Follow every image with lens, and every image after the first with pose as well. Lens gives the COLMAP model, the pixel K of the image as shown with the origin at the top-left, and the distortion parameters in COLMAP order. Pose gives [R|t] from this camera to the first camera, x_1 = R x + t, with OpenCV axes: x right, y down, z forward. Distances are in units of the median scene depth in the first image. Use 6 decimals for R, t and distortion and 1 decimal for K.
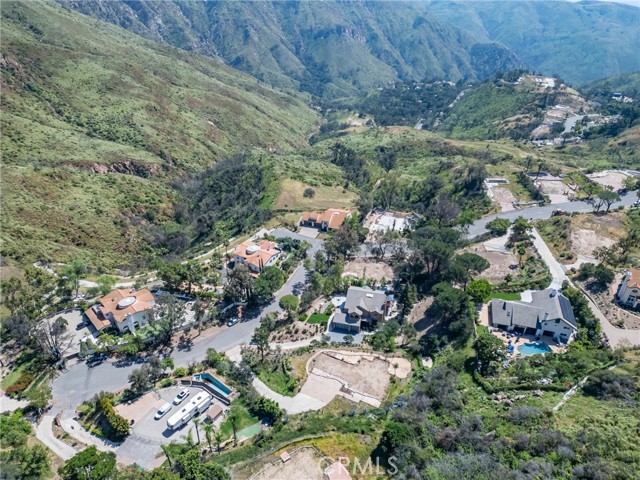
lens RADIAL K [[448.4, 0, 320.0], [0, 448.4, 240.0], [0, 0, 1]] dist [0.056588, -0.002793]
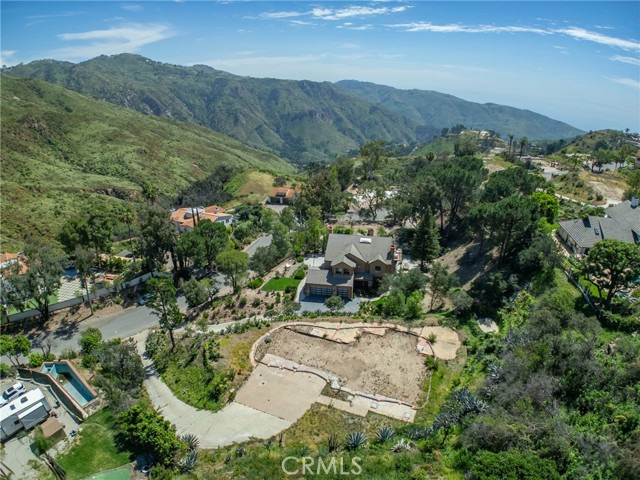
lens RADIAL K [[373.7, 0, 321.7], [0, 373.7, 242.9], [0, 0, 1]] dist [-0.179272, 0.018123]
pose [[0.997765, -0.039643, 0.053788, 0.025665], [0.046539, 0.989928, -0.133703, 0.193712], [-0.047946, 0.135907, 0.989561, 0.518782]]
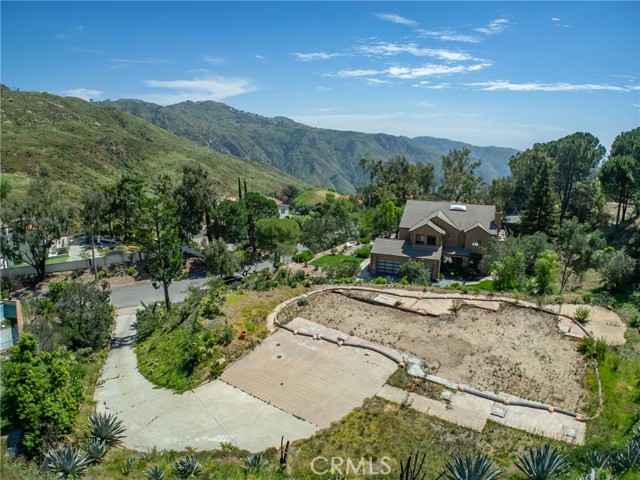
lens RADIAL K [[373.7, 0, 321.7], [0, 373.7, 242.9], [0, 0, 1]] dist [-0.179272, 0.018123]
pose [[0.991213, 0.023291, -0.130207, 0.027824], [-0.058787, 0.959384, -0.275910, 0.263957], [0.118492, 0.281140, 0.952323, 0.670881]]
